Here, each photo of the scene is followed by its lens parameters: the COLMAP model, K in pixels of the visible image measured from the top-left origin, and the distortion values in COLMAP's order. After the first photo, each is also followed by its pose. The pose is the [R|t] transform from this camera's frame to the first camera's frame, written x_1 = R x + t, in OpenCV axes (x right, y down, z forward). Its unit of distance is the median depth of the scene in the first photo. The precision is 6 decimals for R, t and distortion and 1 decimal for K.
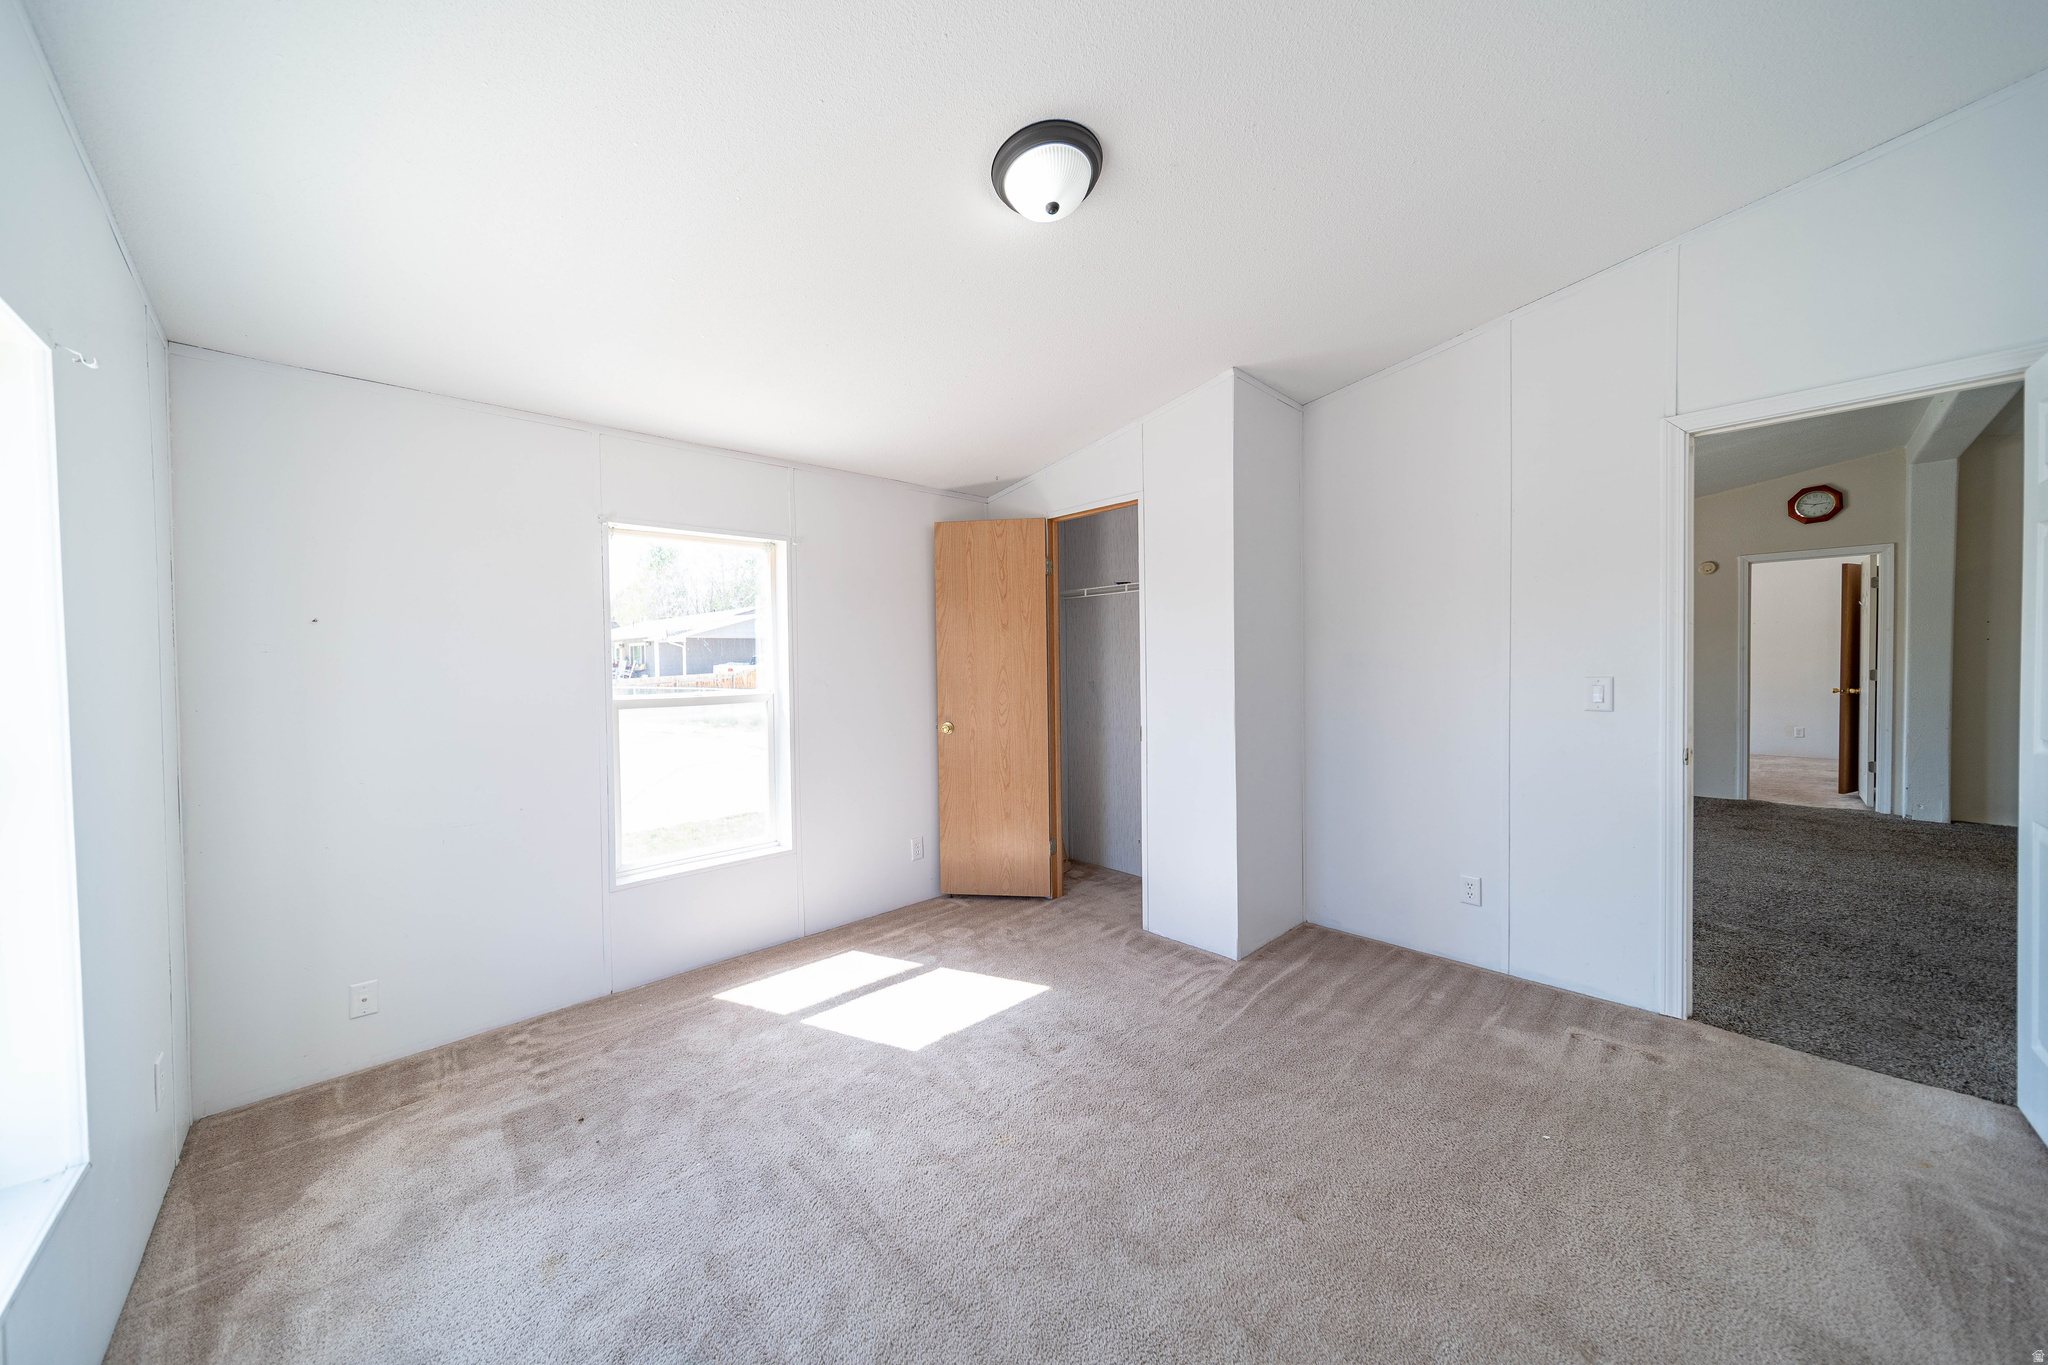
lens RADIAL K [[709.5, 0, 1022.1], [0, 709.5, 672.5], [0, 0, 1]] dist [0.004936, 0.000130]
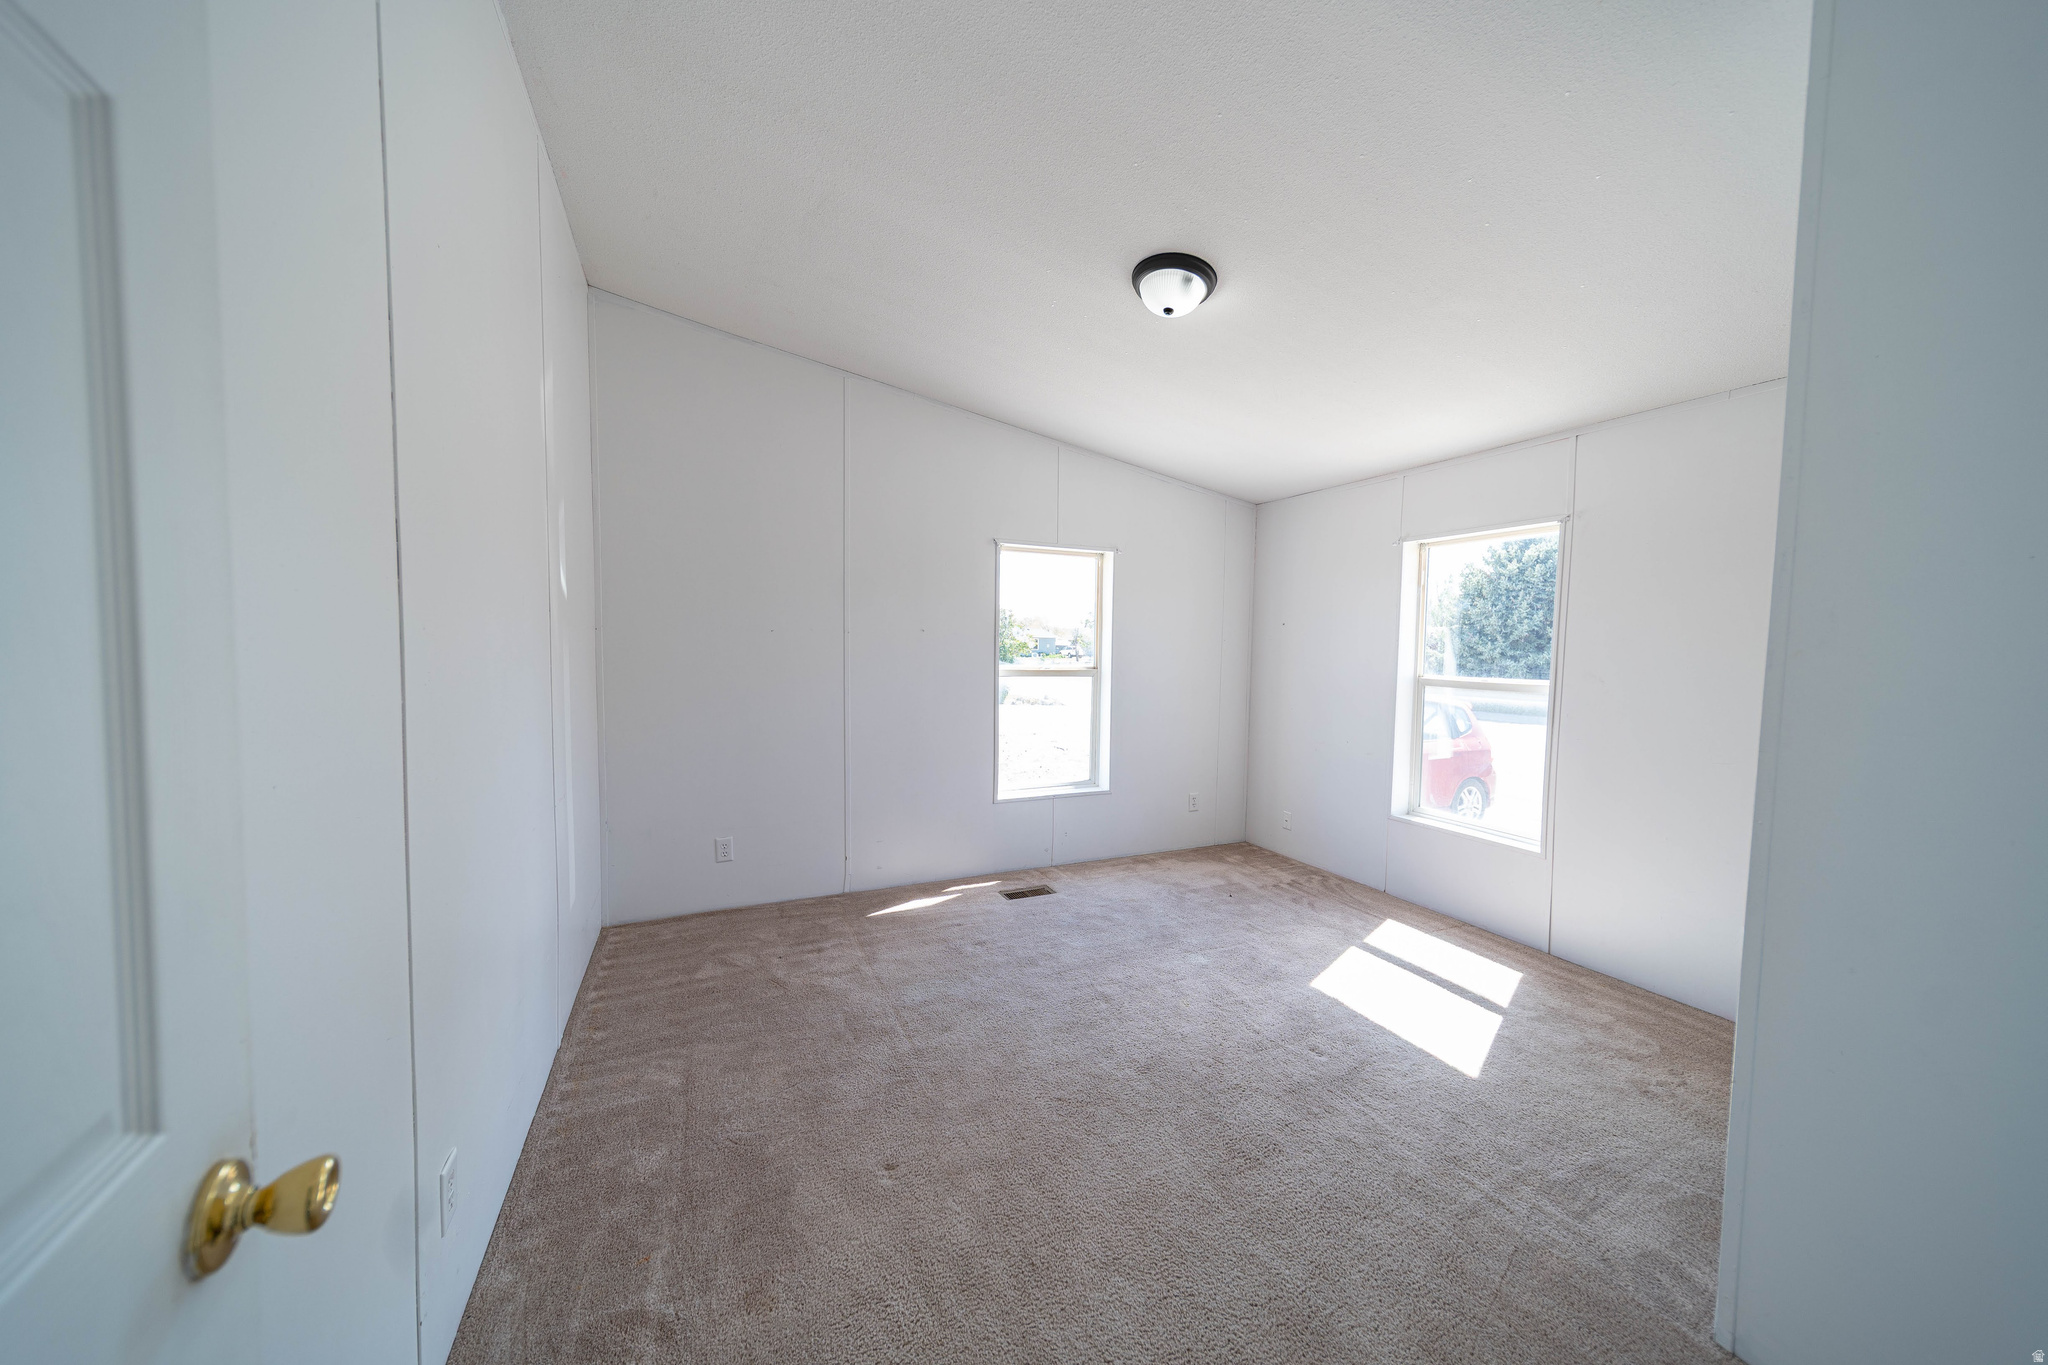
lens RADIAL K [[709.5, 0, 1022.1], [0, 709.5, 672.5], [0, 0, 1]] dist [0.004936, 0.000130]
pose [[-0.326249, 0.048090, -0.944060, 1.032846], [-0.022143, 0.998042, 0.058492, -0.035732], [0.945024, 0.039987, -0.324545, 0.871177]]
